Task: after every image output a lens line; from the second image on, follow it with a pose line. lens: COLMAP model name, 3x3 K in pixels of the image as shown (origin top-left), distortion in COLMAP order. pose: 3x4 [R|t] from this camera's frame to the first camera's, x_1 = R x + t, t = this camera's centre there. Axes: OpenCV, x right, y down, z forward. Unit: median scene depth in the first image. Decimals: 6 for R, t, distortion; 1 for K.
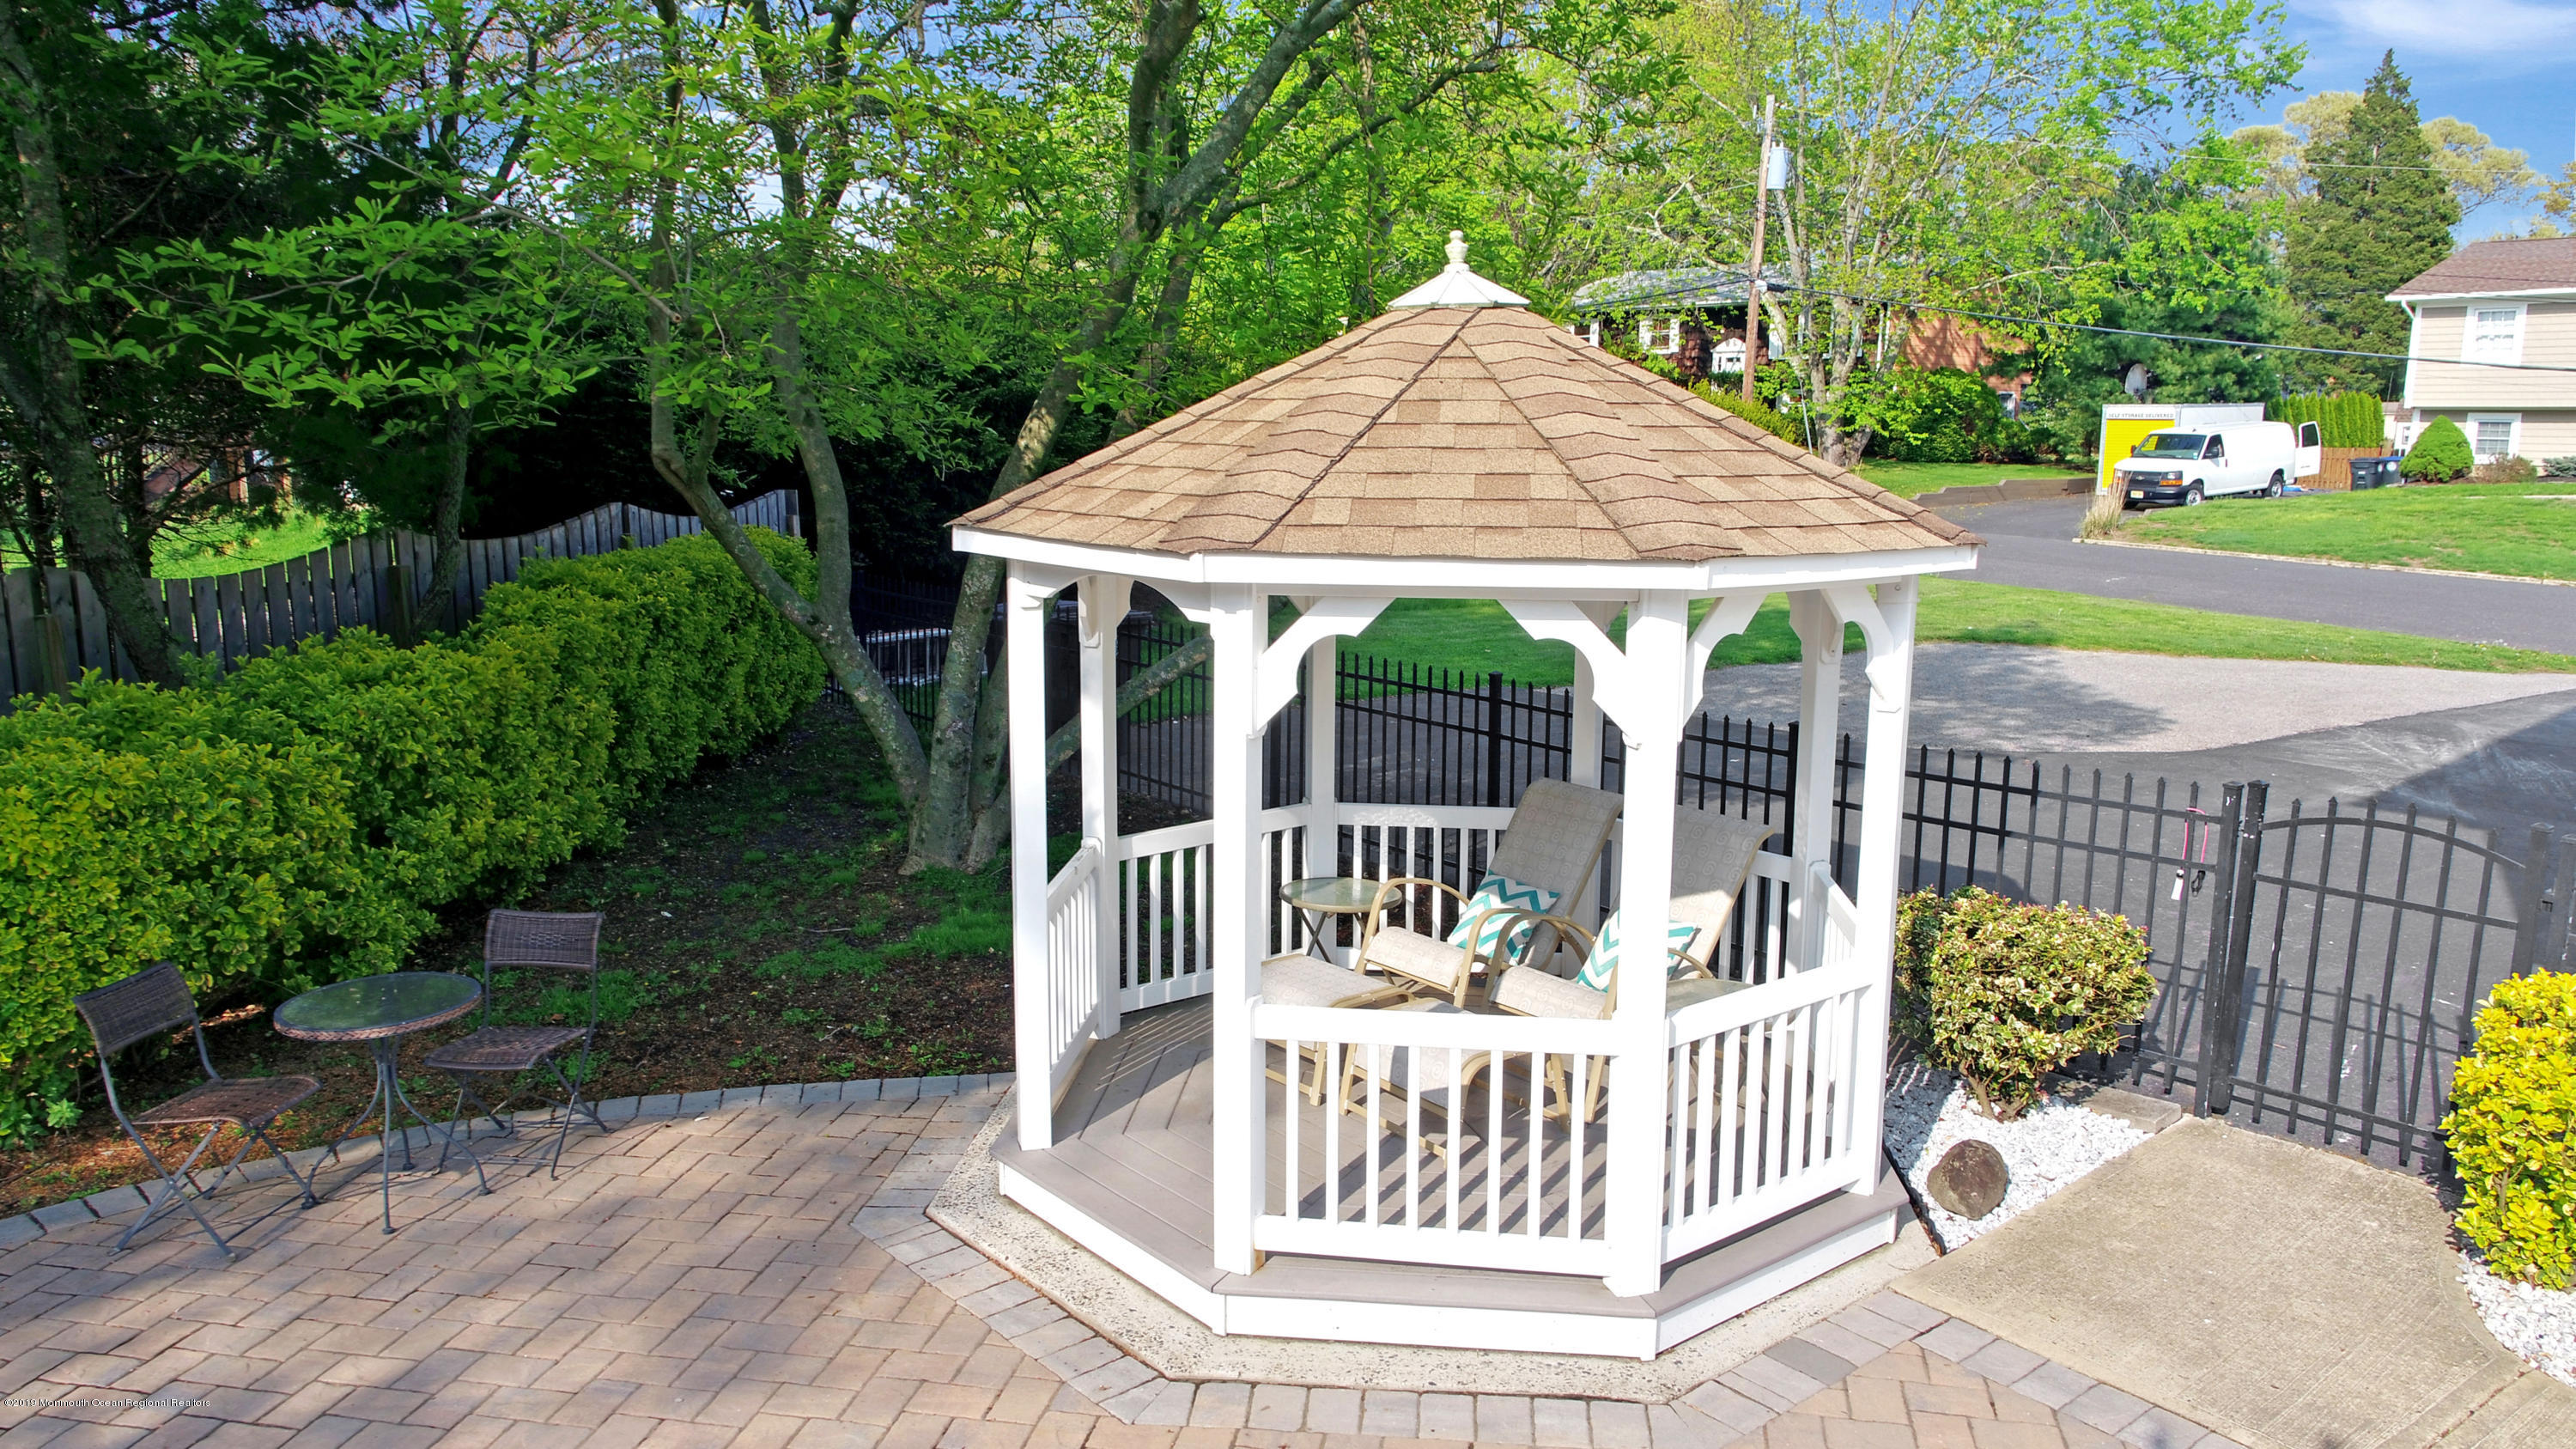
lens RADIAL K [[1828.5, 0, 1283.5], [0, 1828.5, 726.4], [0, 0, 1]] dist [0.005761, -0.006485]
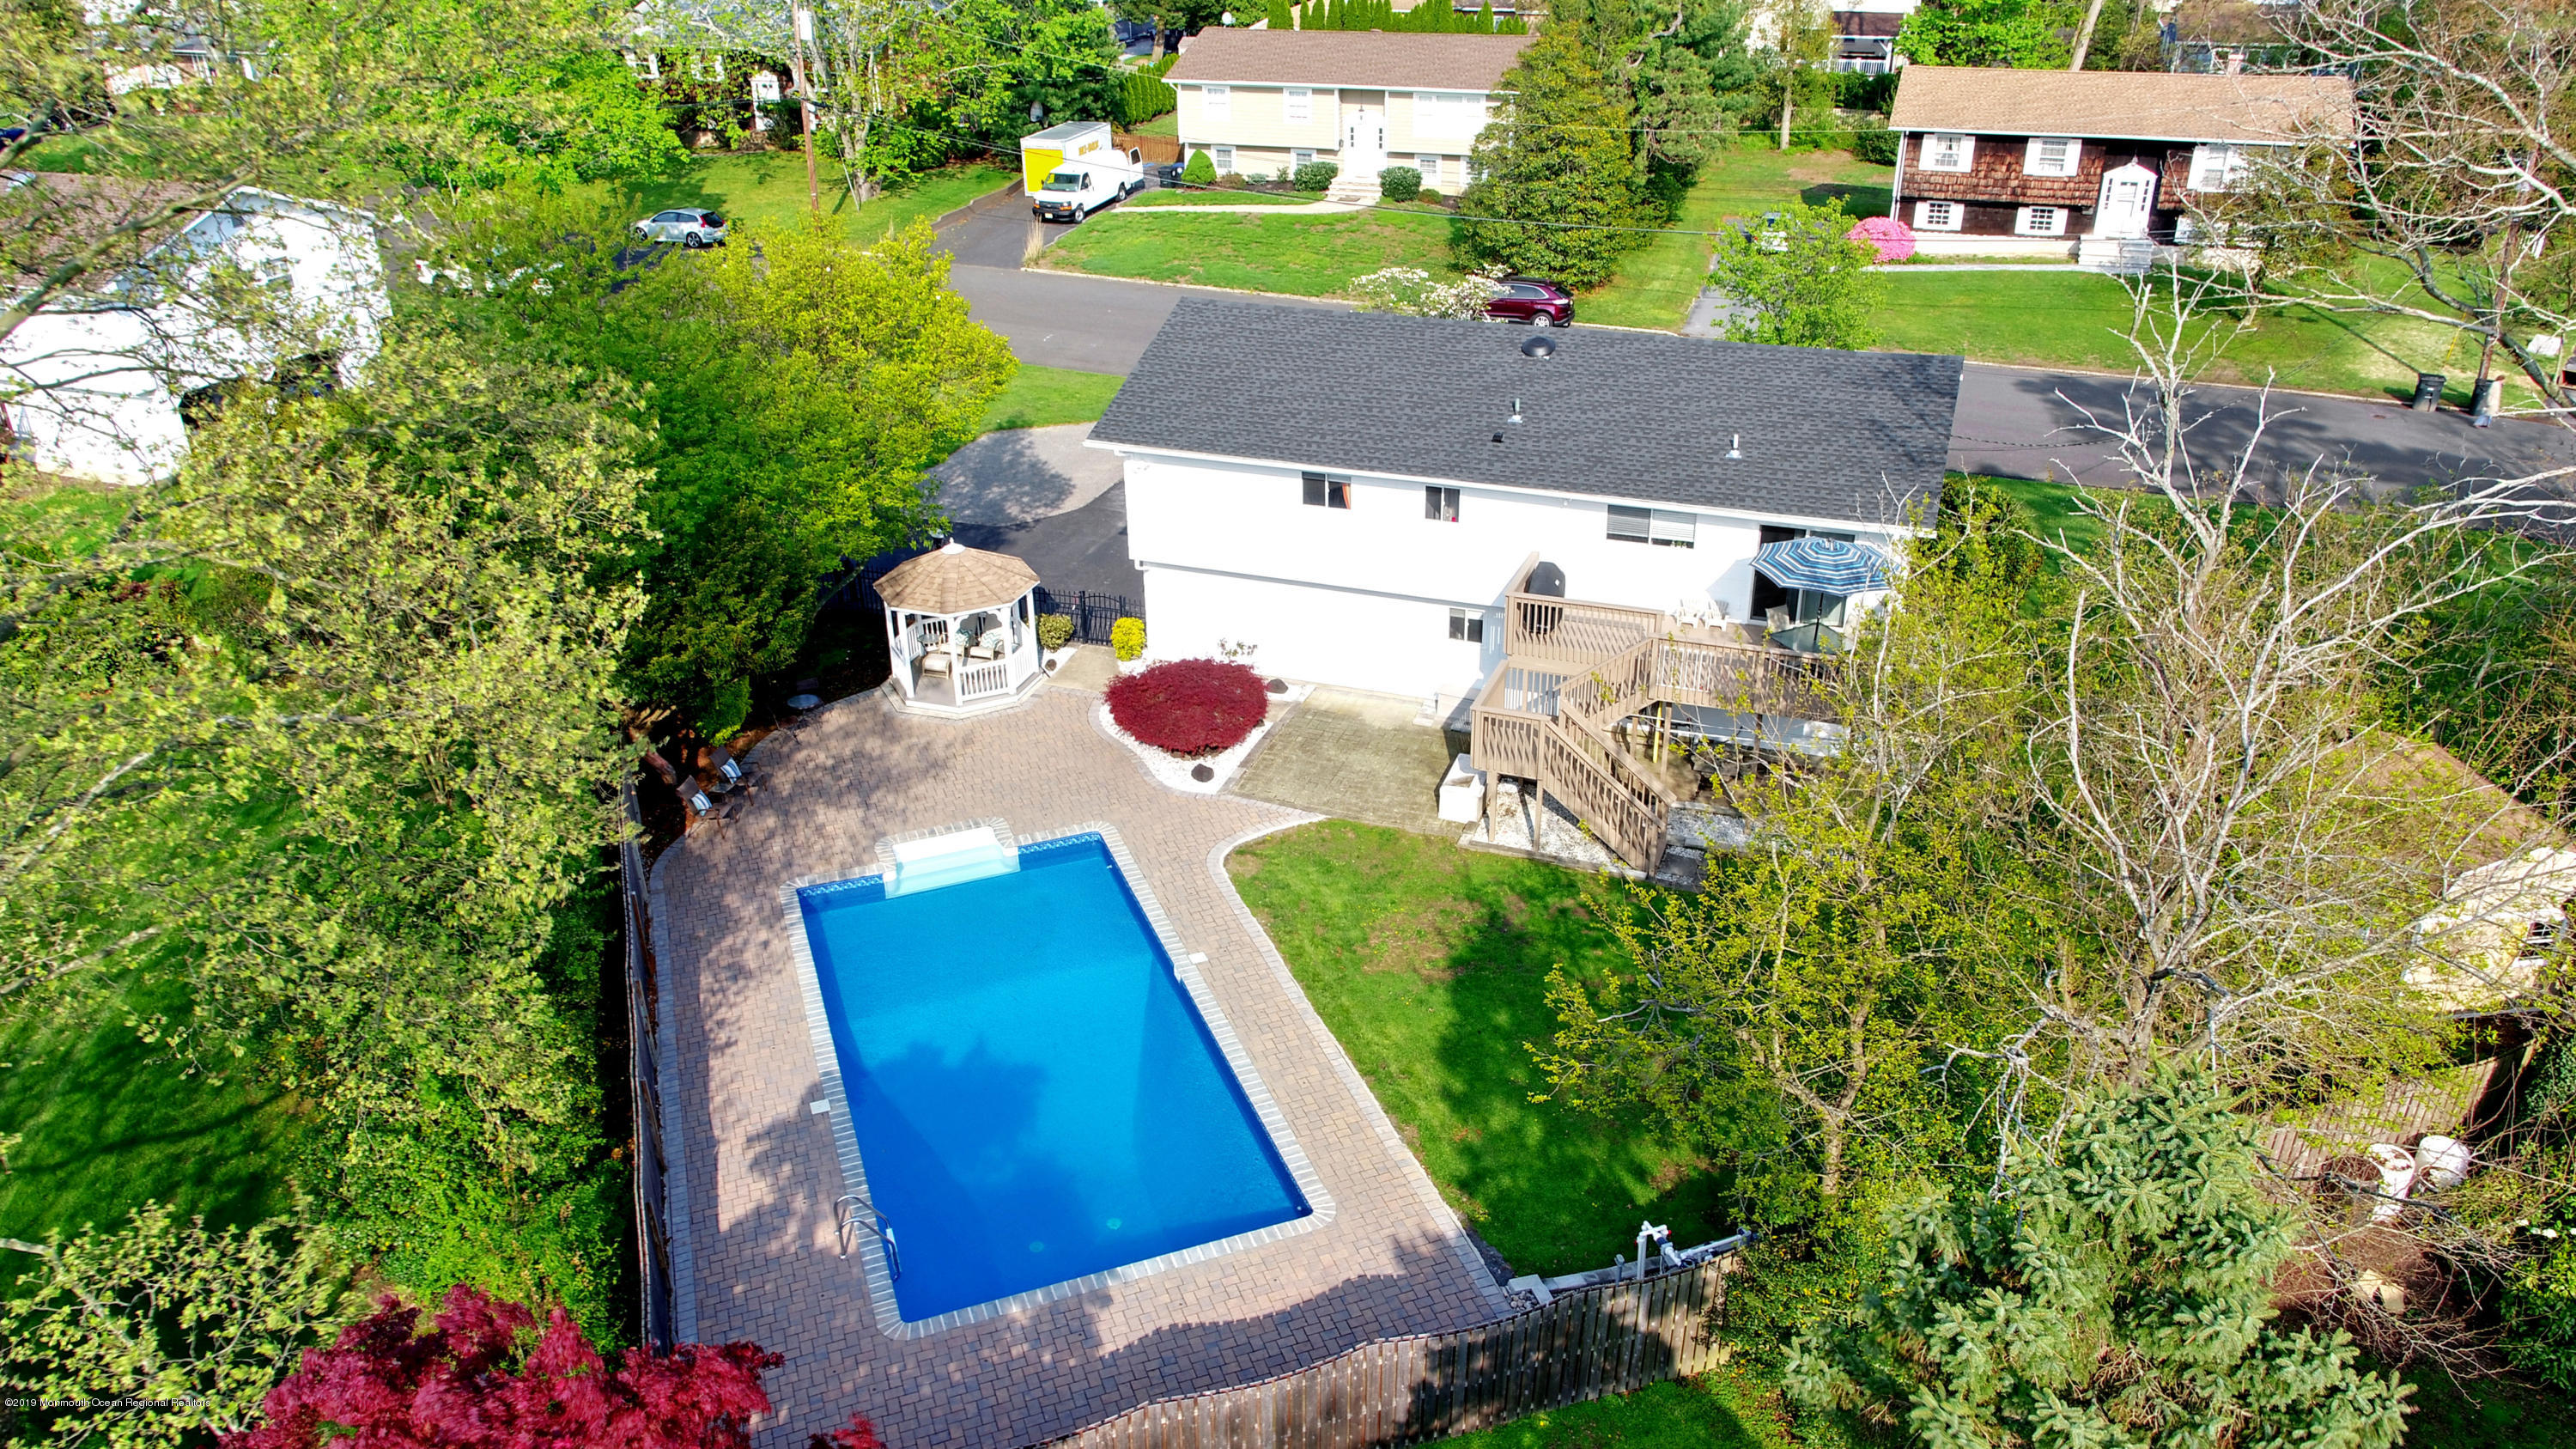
lens RADIAL K [[1828.5, 0, 1283.5], [0, 1828.5, 726.4], [0, 0, 1]] dist [0.005761, -0.006485]
pose [[0.849545, -0.258231, 0.459989, -1.786218], [0.112854, 0.940772, 0.319706, -1.390526], [-0.515303, -0.219693, 0.828370, -4.406925]]
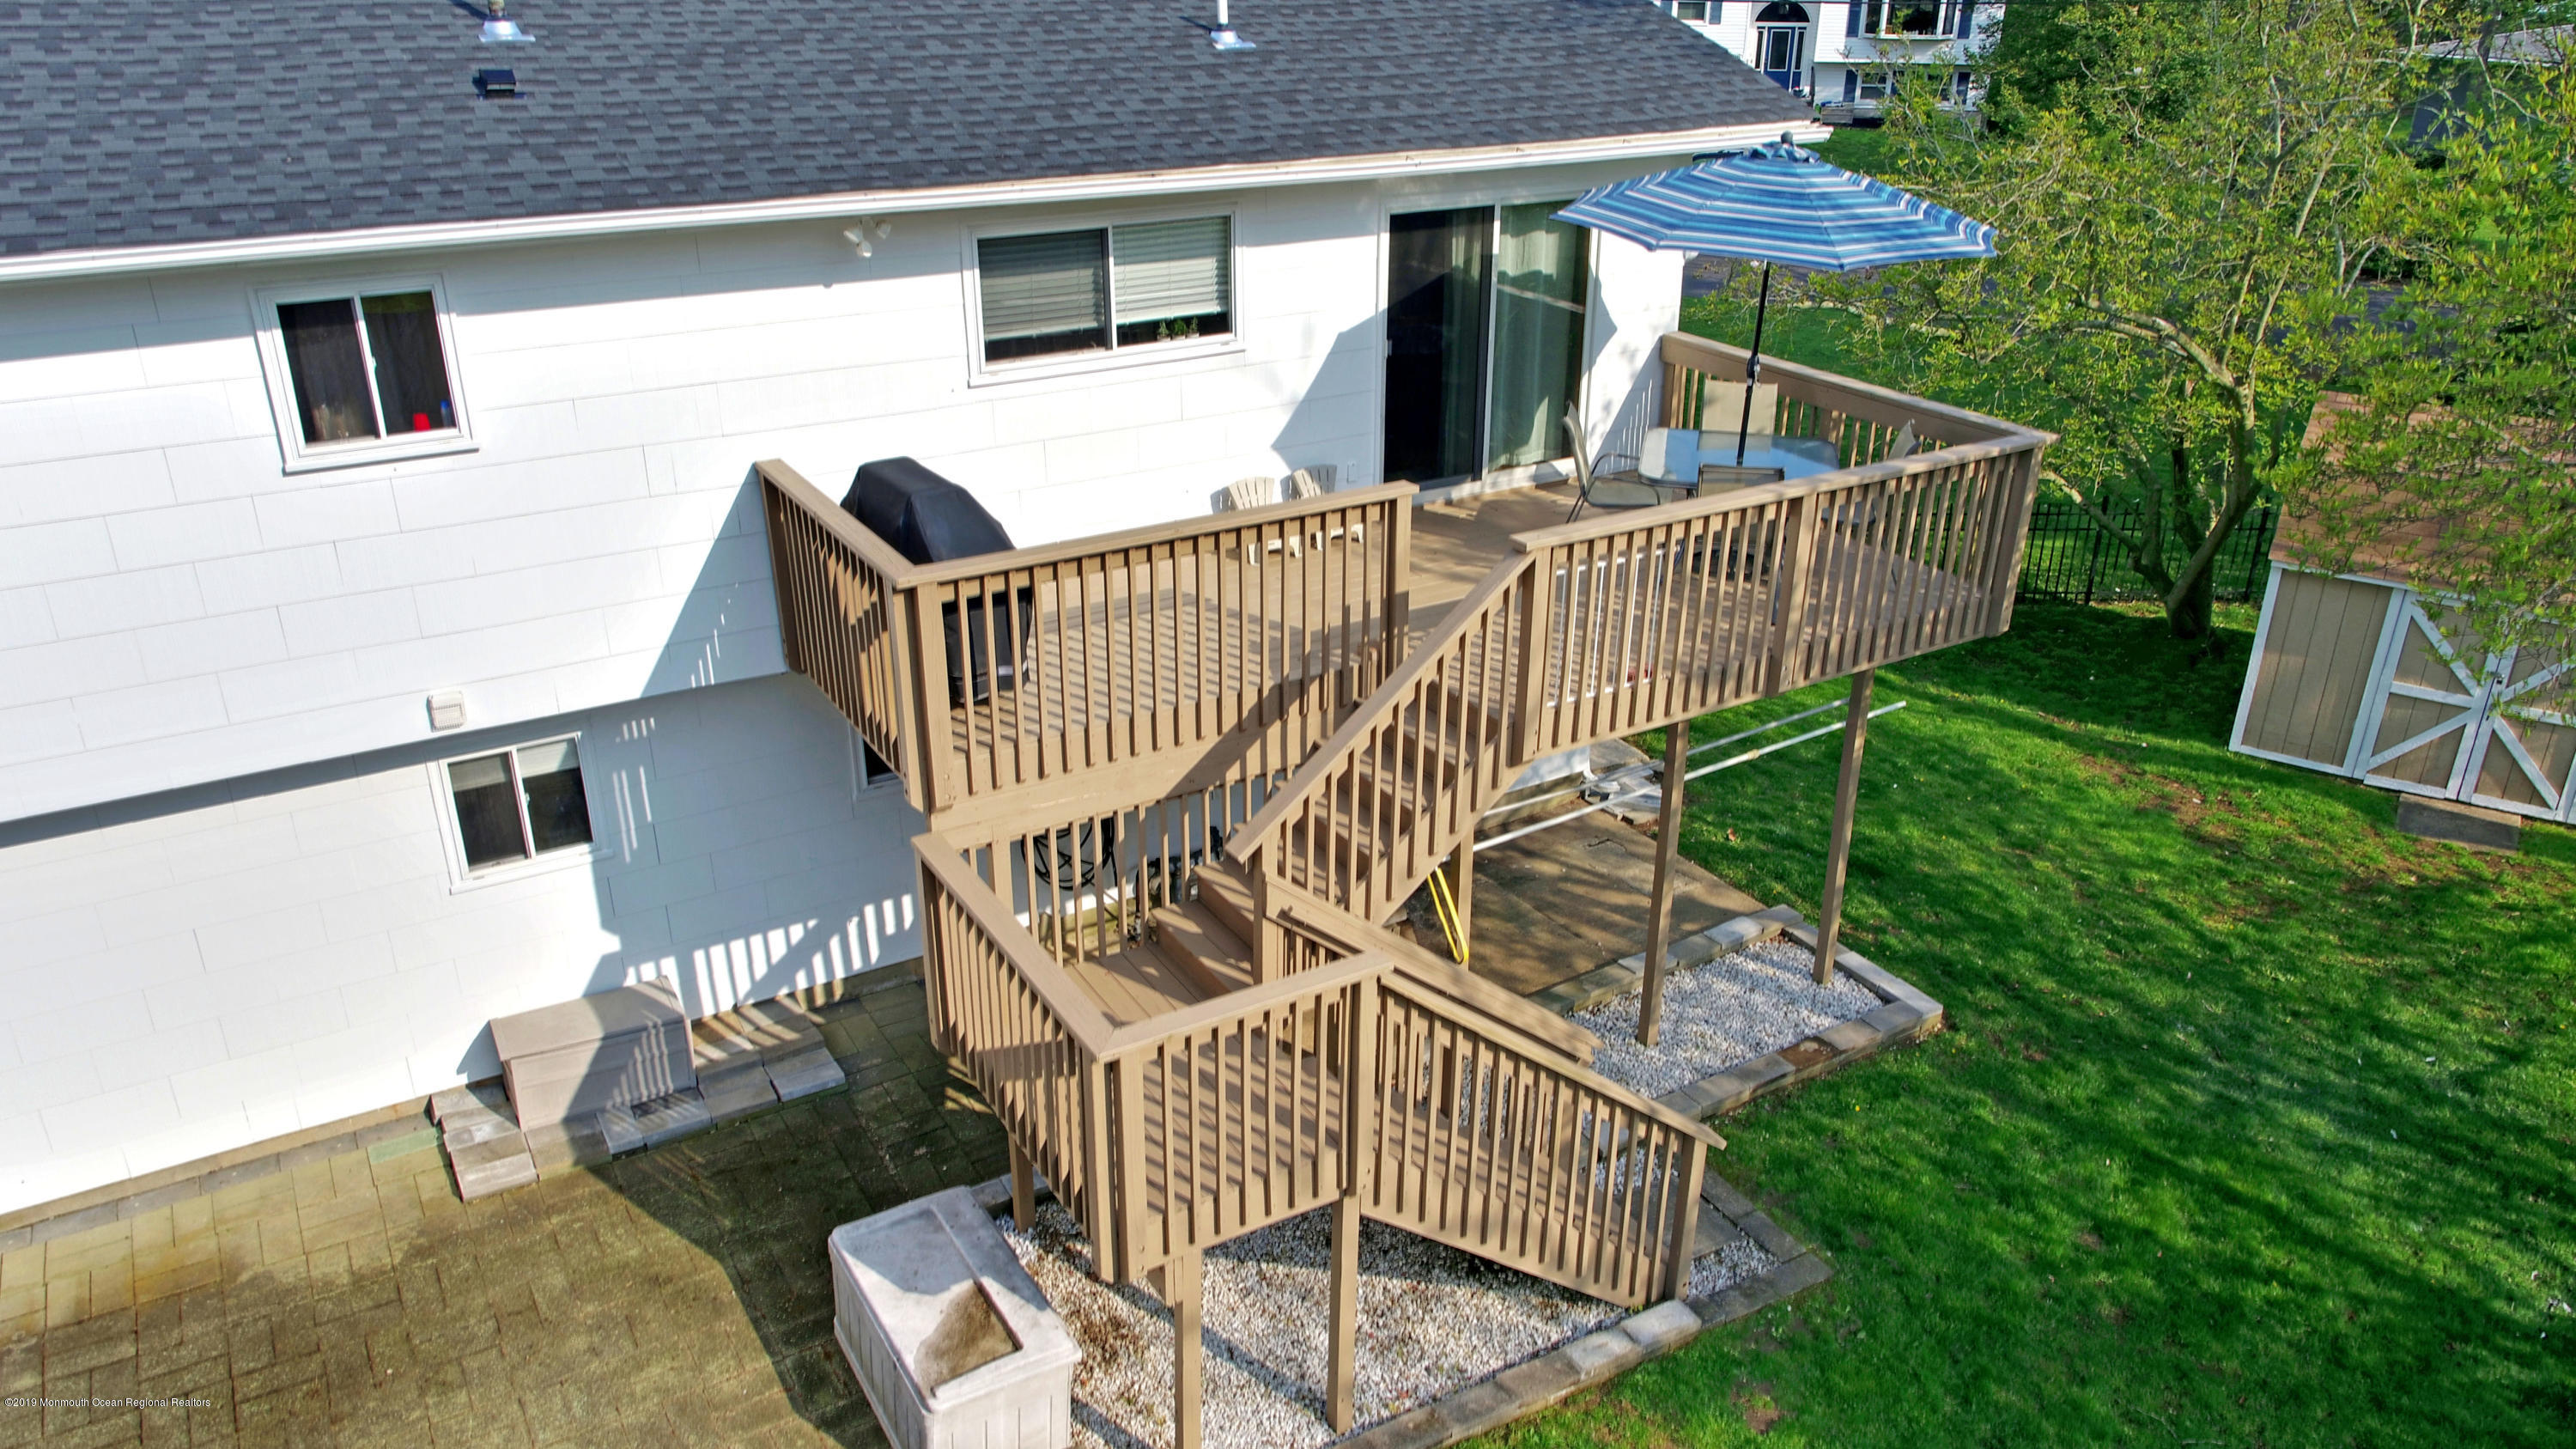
lens RADIAL K [[1828.5, 0, 1283.5], [0, 1828.5, 726.4], [0, 0, 1]] dist [0.005761, -0.006485]
pose [[0.119448, -0.421747, 0.898811, -0.037303], [0.165670, 0.901067, 0.400788, -0.445548], [-0.978921, 0.101032, 0.177501, -1.001877]]
